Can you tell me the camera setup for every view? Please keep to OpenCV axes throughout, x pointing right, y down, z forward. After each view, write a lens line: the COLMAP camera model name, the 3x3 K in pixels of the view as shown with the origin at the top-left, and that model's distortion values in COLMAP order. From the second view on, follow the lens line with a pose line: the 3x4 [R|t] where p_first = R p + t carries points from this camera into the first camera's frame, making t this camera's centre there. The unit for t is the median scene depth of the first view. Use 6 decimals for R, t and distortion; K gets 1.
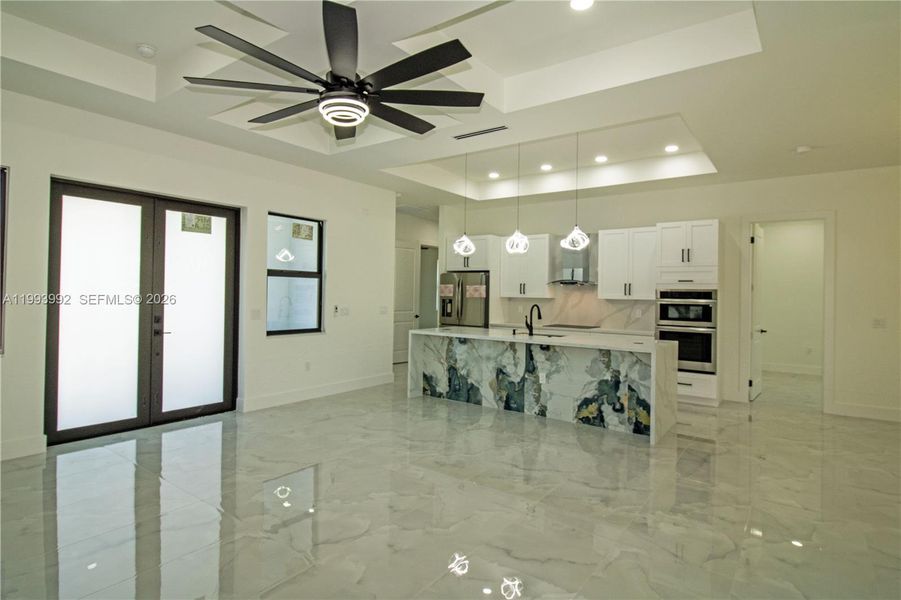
lens RADIAL K [[474.7, 0, 452.5], [0, 474.7, 288.4], [0, 0, 1]] dist [0.004138, -0.012766]
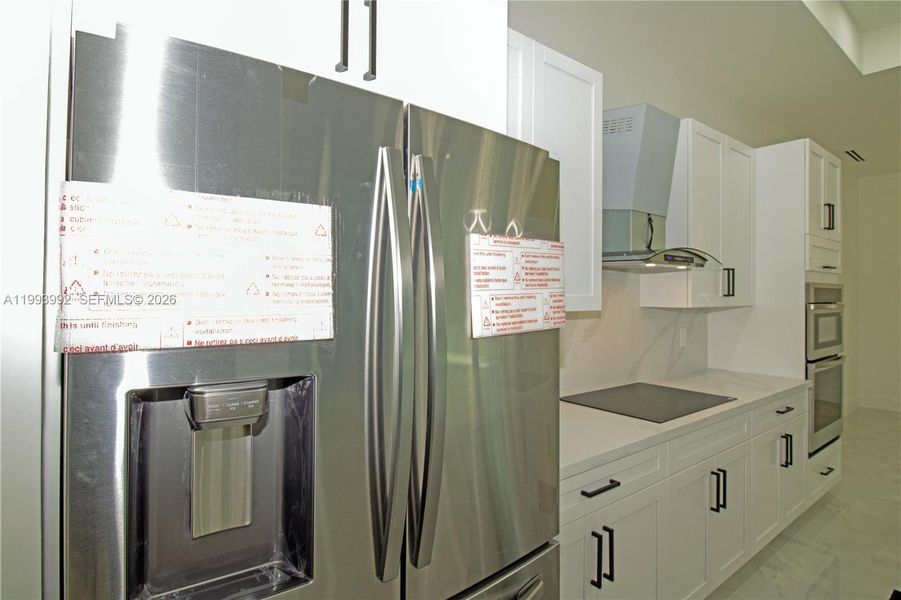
lens RADIAL K [[474.7, 0, 452.5], [0, 474.7, 288.4], [0, 0, 1]] dist [0.004138, -0.012766]
pose [[0.269644, -0.002204, 0.962957, -0.105906], [-0.011571, 0.999918, 0.005528, 0.009098], [-0.962890, -0.012633, 0.269597, 1.289551]]
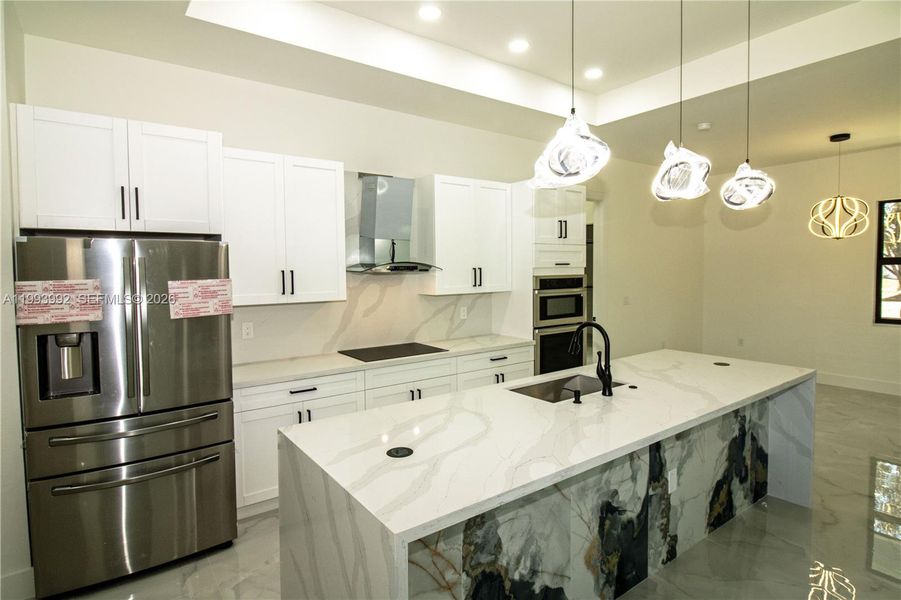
lens RADIAL K [[474.7, 0, 452.5], [0, 474.7, 288.4], [0, 0, 1]] dist [0.004138, -0.012766]
pose [[0.306853, -0.059288, 0.949908, -0.274786], [0.006911, 0.998170, 0.060067, -0.024080], [-0.951732, -0.011867, 0.306702, 0.965023]]
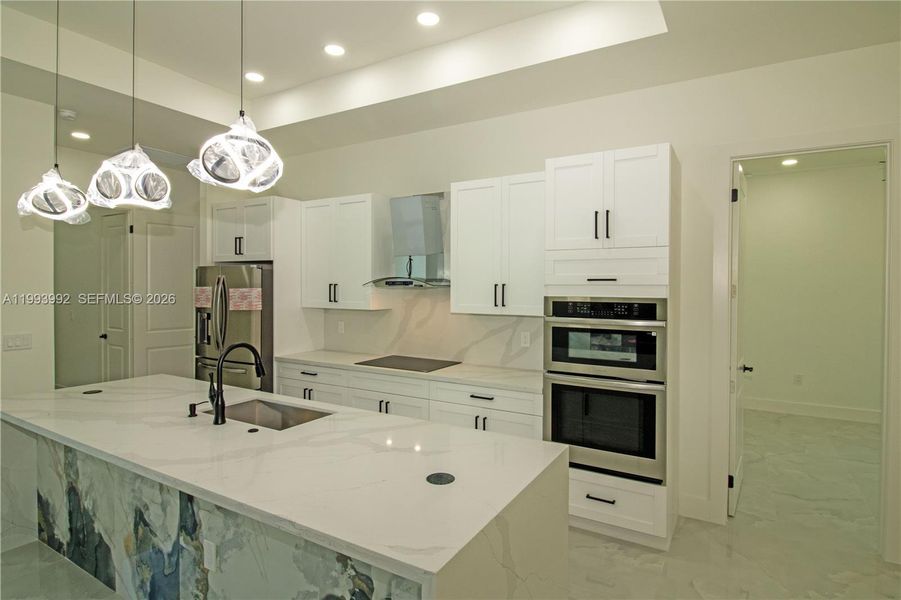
lens RADIAL K [[474.7, 0, 452.5], [0, 474.7, 288.4], [0, 0, 1]] dist [0.004138, -0.012766]
pose [[0.995670, -0.012493, 0.092117, 0.311532], [0.010865, 0.999776, 0.018153, -0.017747], [-0.092323, -0.017074, 0.995583, 0.567423]]
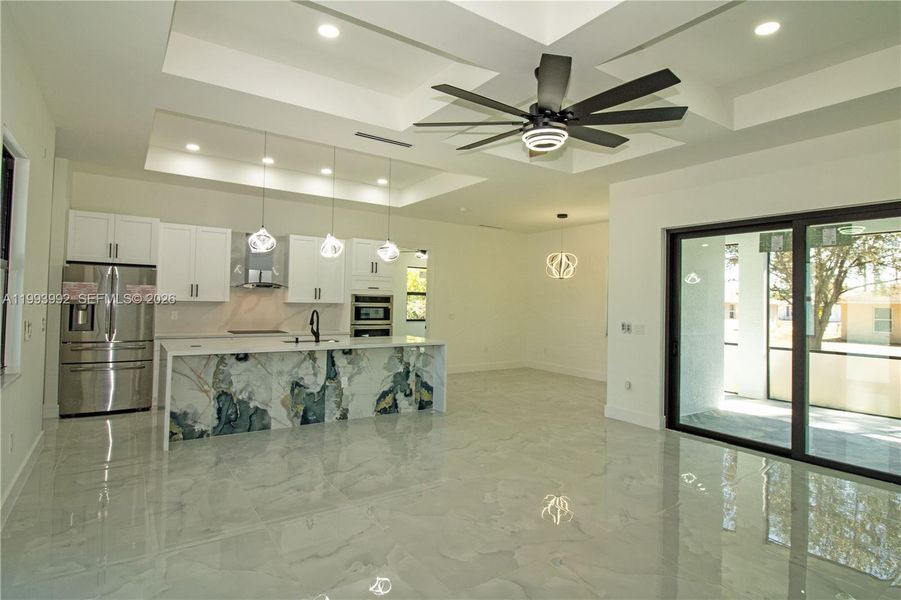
lens RADIAL K [[474.7, 0, 452.5], [0, 474.7, 288.4], [0, 0, 1]] dist [0.004138, -0.012766]
pose [[0.328354, 0.018627, 0.944371, -0.634961], [-0.023345, 0.999660, -0.011601, -0.005103], [-0.944266, -0.018237, 0.328677, 0.407937]]
